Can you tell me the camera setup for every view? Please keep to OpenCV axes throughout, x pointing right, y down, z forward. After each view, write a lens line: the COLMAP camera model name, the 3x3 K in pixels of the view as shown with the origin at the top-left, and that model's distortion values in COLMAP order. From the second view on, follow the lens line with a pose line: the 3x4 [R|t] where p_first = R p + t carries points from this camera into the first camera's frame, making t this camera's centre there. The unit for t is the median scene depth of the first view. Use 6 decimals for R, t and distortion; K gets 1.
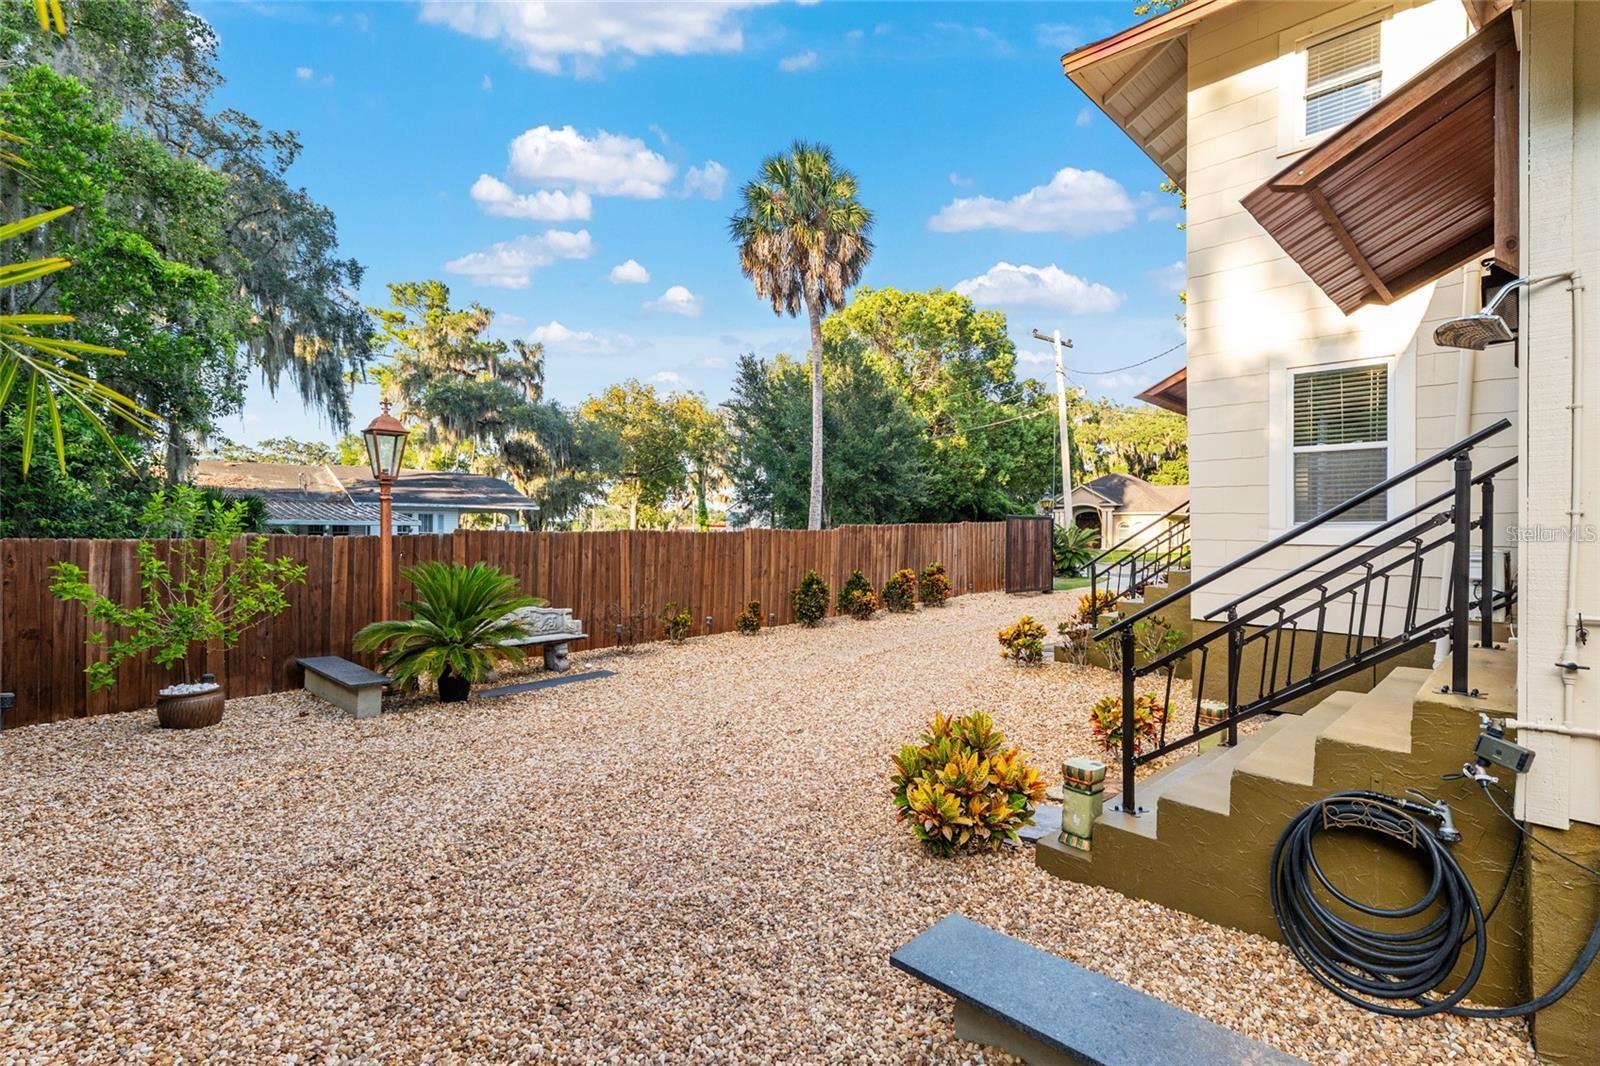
lens RADIAL K [[733.7, 0, 798.7], [0, 733.7, 534.4], [0, 0, 1]] dist [0.000729, 0.000036]
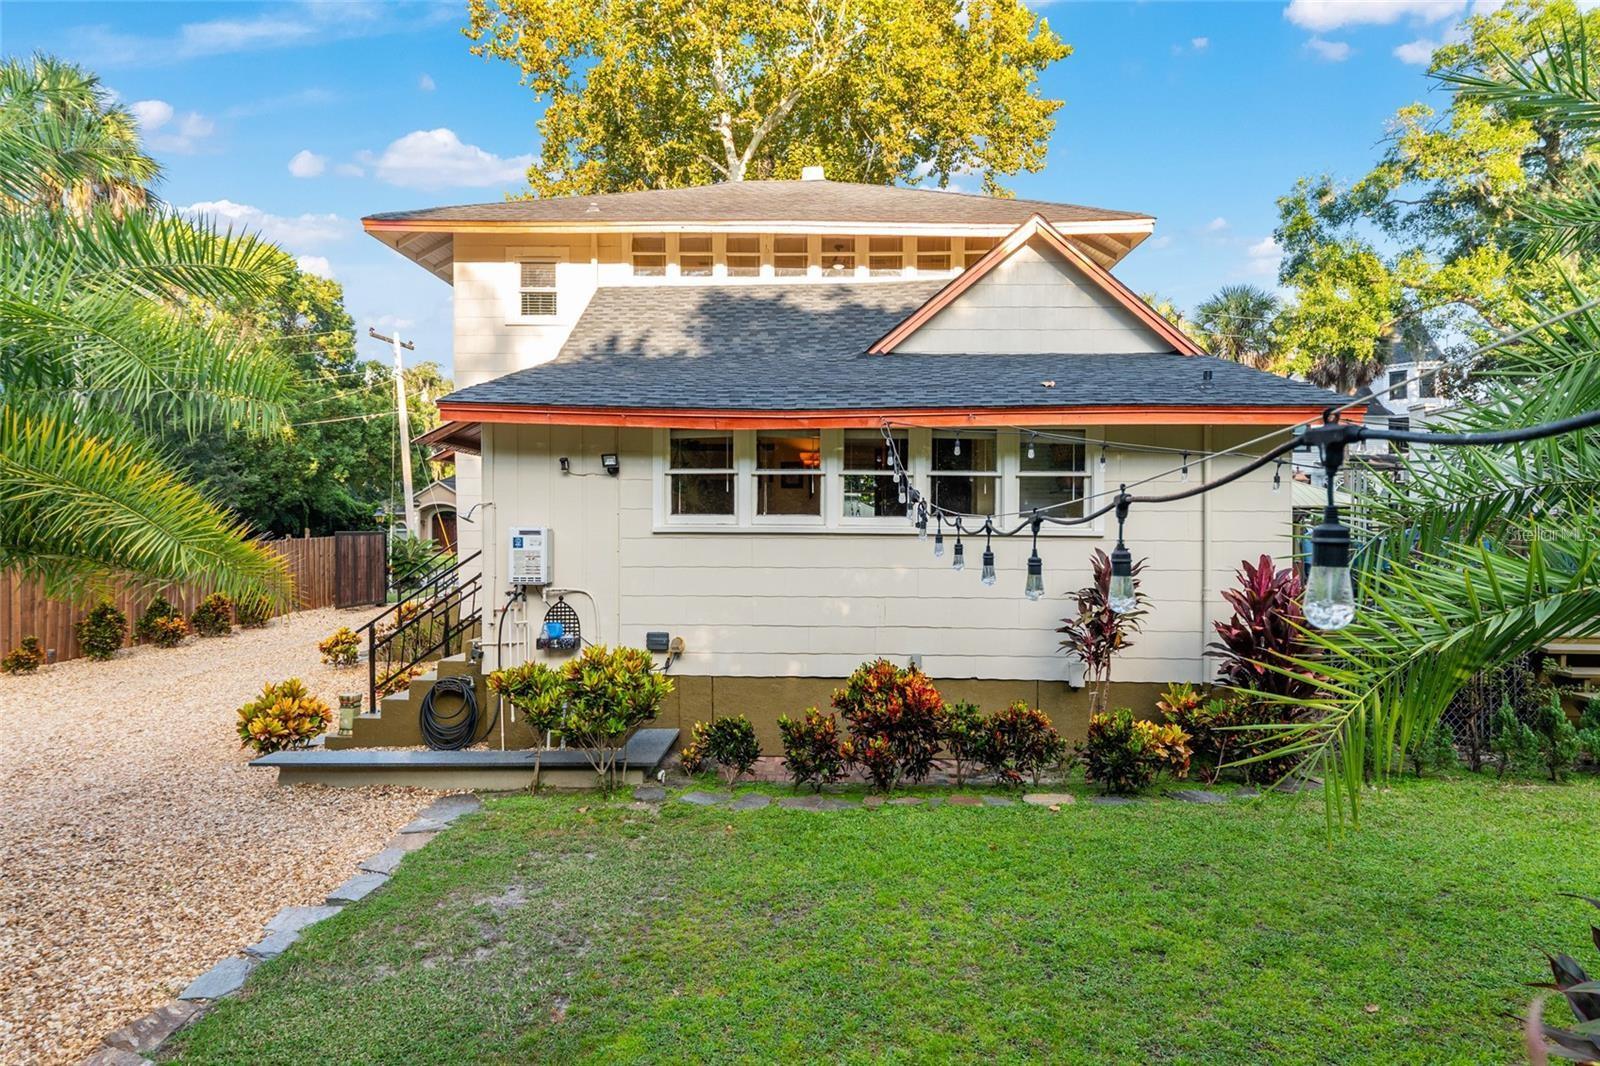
lens RADIAL K [[900.9, 0, 803.5], [0, 900.9, 534.5], [0, 0, 1]] dist [0.005736, 0.000811]
pose [[0.740821, -0.011755, 0.671600, -0.090286], [0.007009, 0.999928, 0.009771, -0.036714], [-0.671666, -0.002531, 0.740849, -0.430806]]
